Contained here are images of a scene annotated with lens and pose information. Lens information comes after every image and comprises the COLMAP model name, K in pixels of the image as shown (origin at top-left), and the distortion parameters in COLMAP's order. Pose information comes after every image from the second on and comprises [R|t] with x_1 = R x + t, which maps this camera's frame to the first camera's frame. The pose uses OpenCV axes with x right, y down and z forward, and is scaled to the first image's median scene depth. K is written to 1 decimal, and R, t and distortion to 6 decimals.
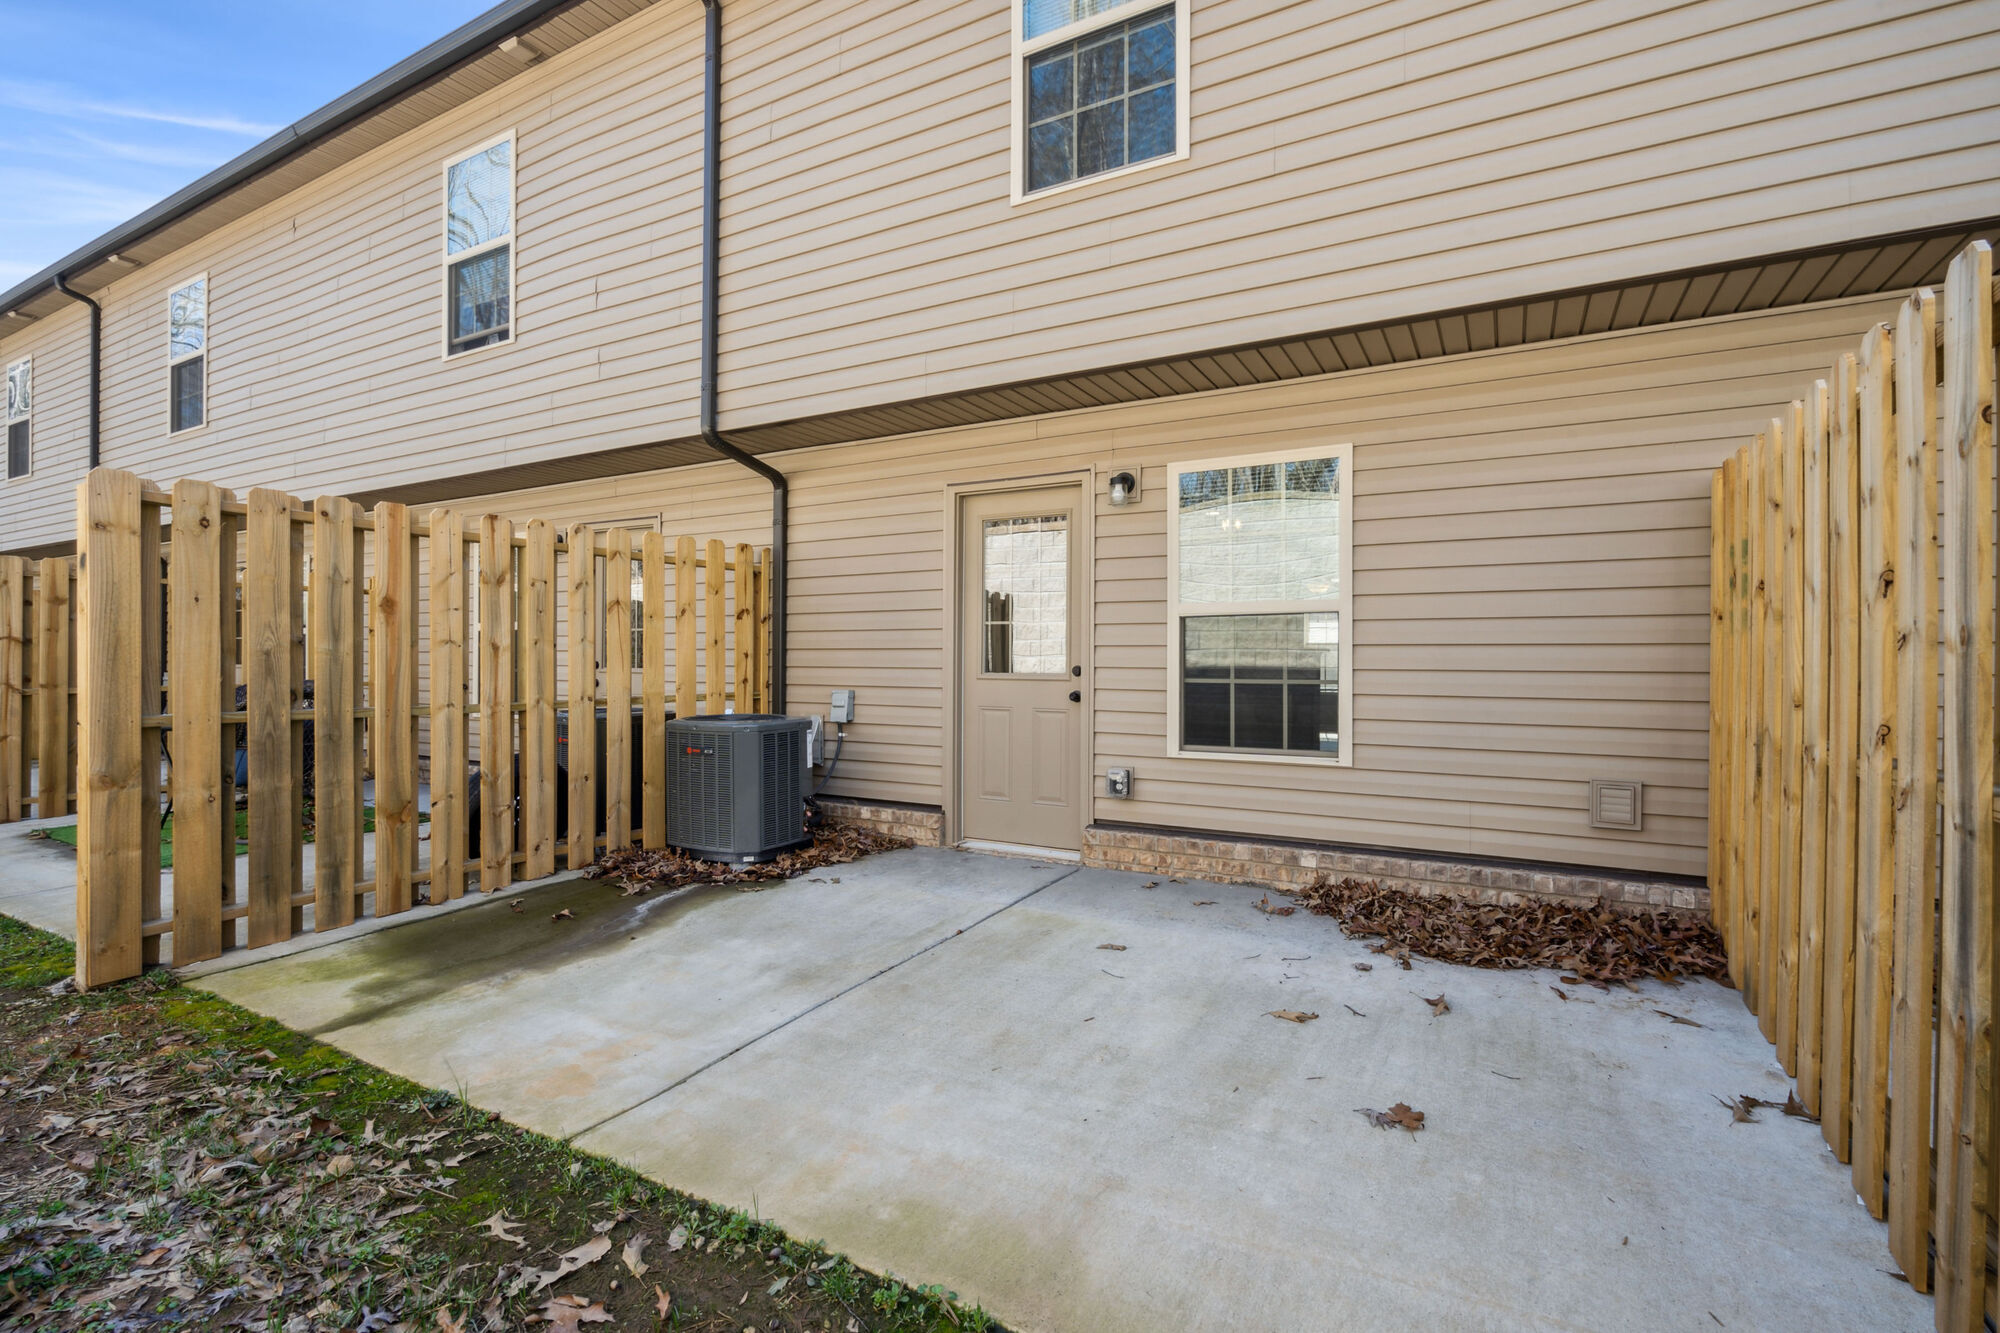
lens RADIAL K [[914.5, 0, 1000.0], [0, 914.5, 666.5], [0, 0, 1]] dist [0.000164, -0.000014]
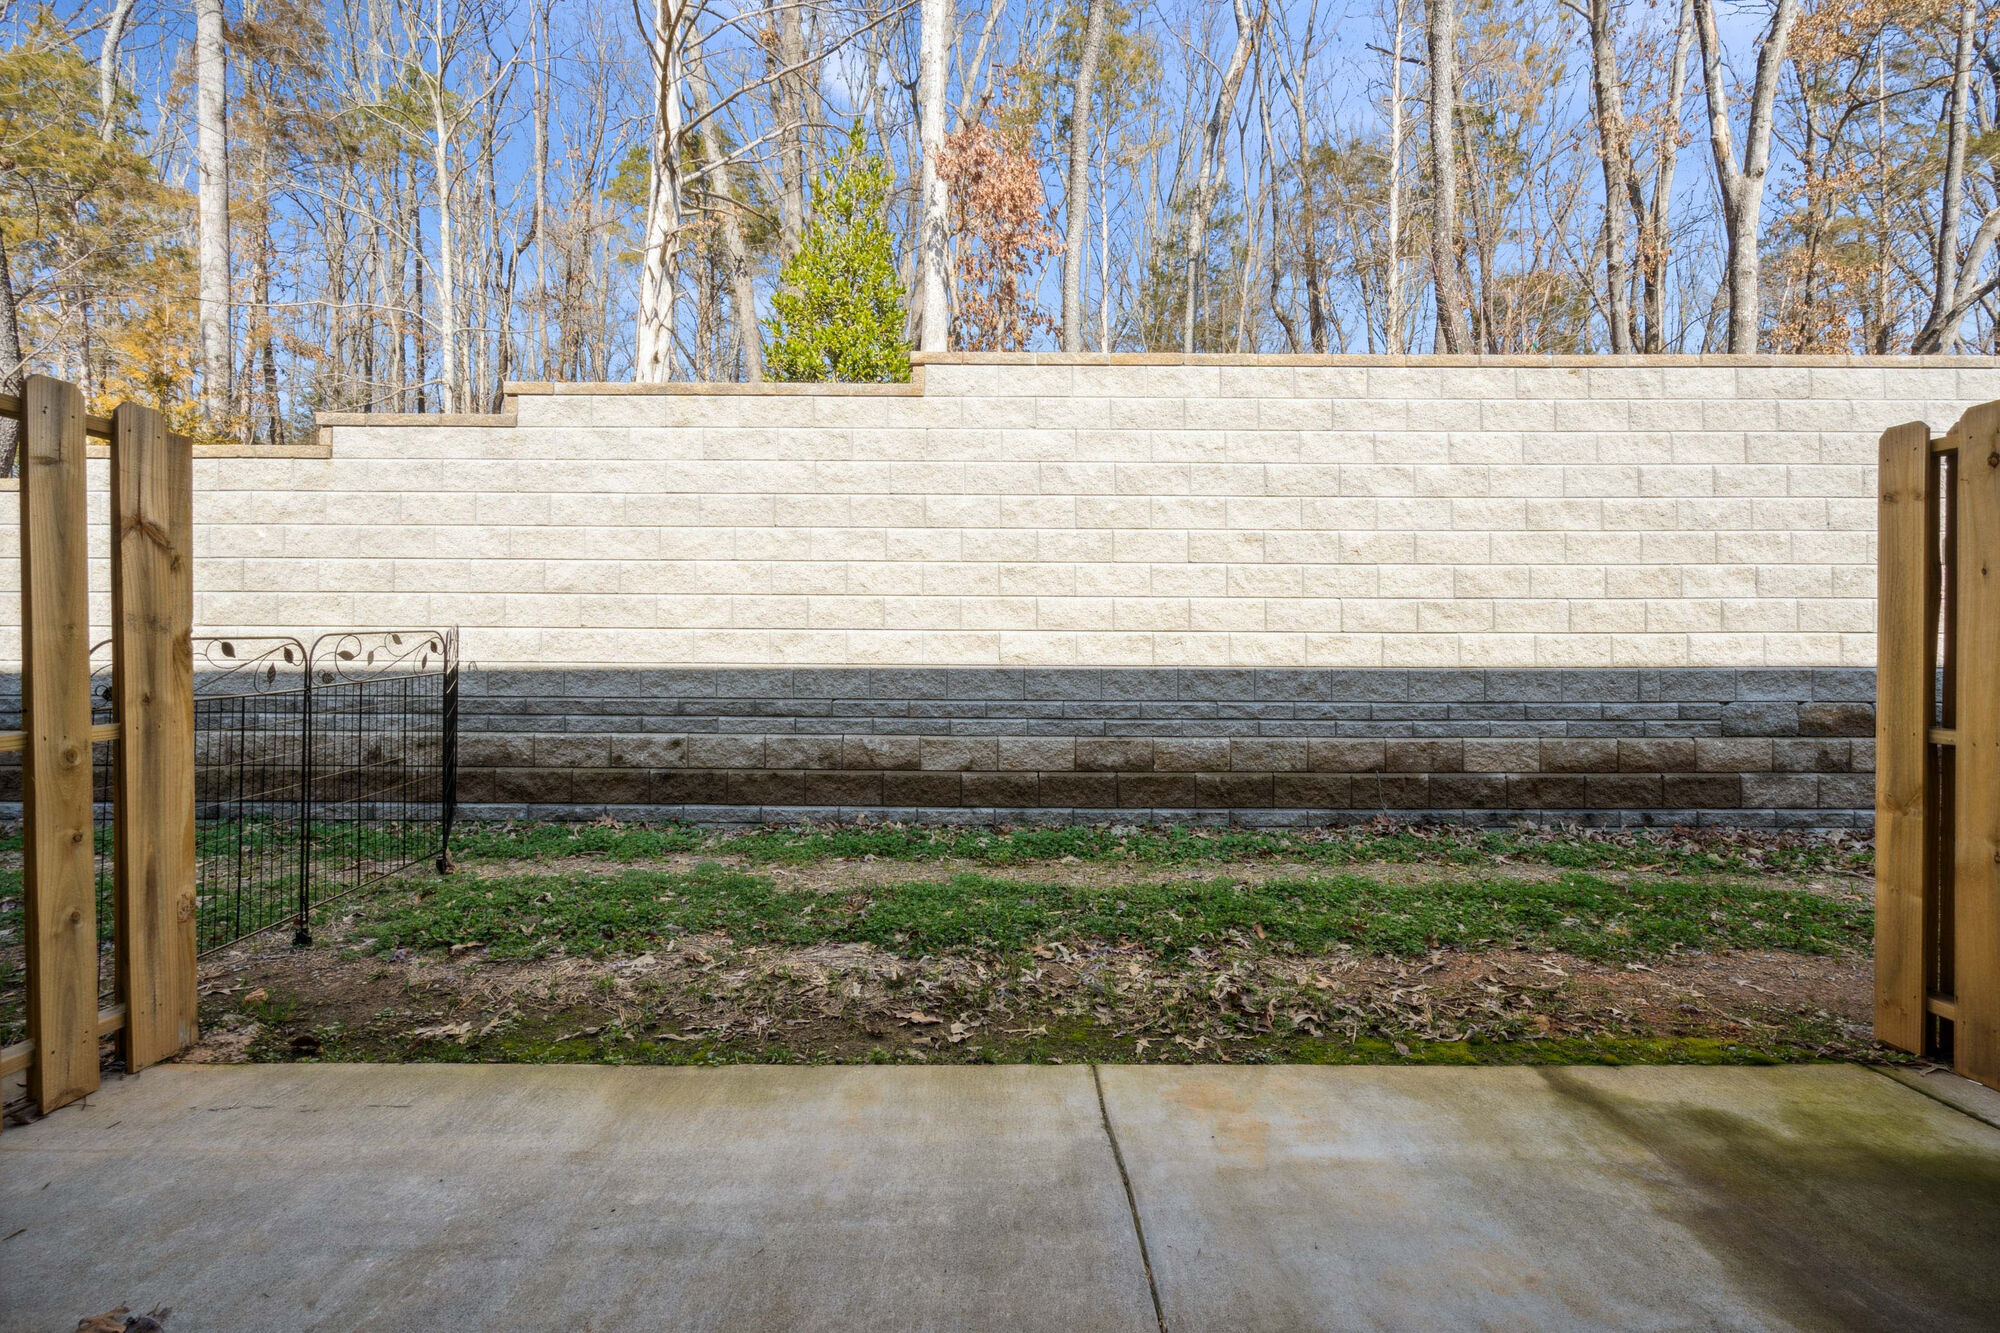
lens RADIAL K [[877.6, 0, 1000.0], [0, 877.6, 666.5], [0, 0, 1]] dist [-0.000732, -0.000144]
pose [[-0.870292, 0.001969, -0.492531, 0.128540], [-0.005047, 0.999904, 0.012915, -0.004545], [0.492509, 0.013725, -0.870199, 1.333879]]
